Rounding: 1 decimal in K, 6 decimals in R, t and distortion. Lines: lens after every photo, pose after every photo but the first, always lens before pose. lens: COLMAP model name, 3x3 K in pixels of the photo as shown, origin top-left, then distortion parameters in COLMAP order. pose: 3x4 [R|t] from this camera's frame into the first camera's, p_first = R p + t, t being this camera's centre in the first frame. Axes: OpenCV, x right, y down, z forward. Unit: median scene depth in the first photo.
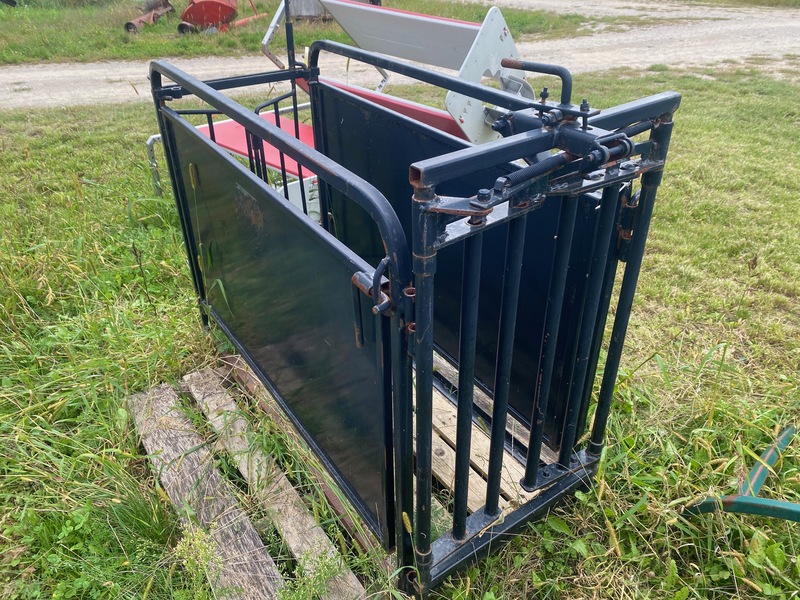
lens RADIAL K [[614.1, 0, 394.3], [0, 614.1, 298.8], [0, 0, 1]] dist [0.028387, -0.025506]
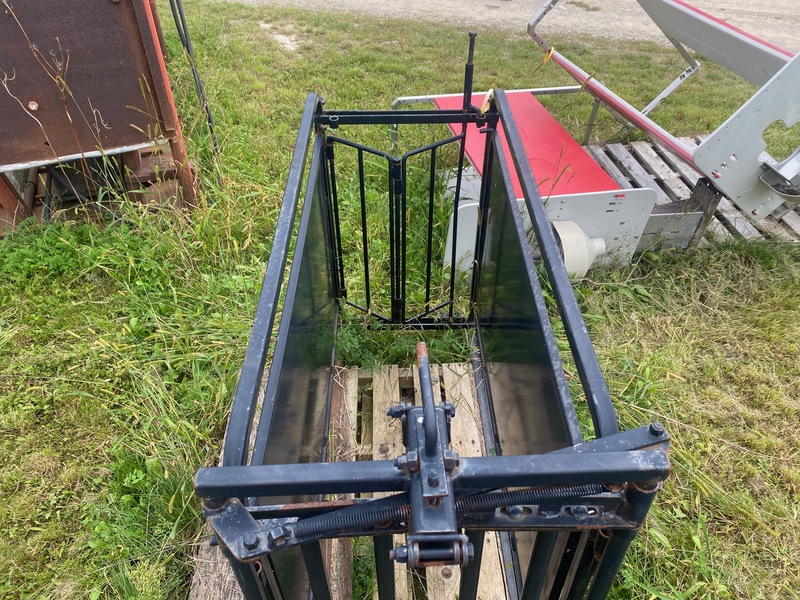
lens RADIAL K [[614.1, 0, 395.9], [0, 614.1, 301.5], [0, 0, 1]] dist [0.028387, -0.025506]
pose [[0.839689, 0.360130, -0.406484, 0.147046], [-0.291714, 0.930448, 0.221740, -0.198742], [0.458068, -0.067616, 0.886342, 0.098744]]
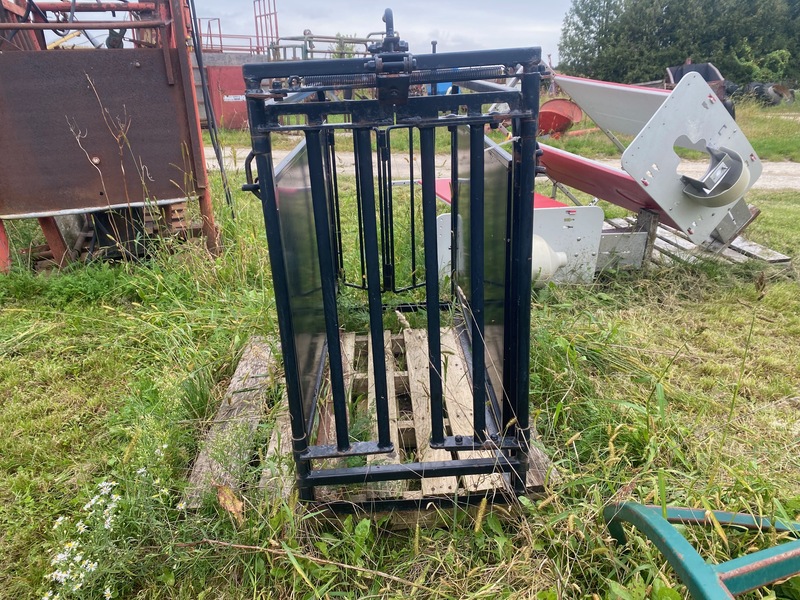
lens RADIAL K [[614.1, 0, 395.7], [0, 614.1, 296.8], [0, 0, 1]] dist [0.028387, -0.025506]
pose [[0.845532, 0.174459, -0.504618, 0.304550], [-0.263878, 0.958160, -0.110891, 0.096414], [0.464159, 0.226920, 0.856192, 0.022099]]
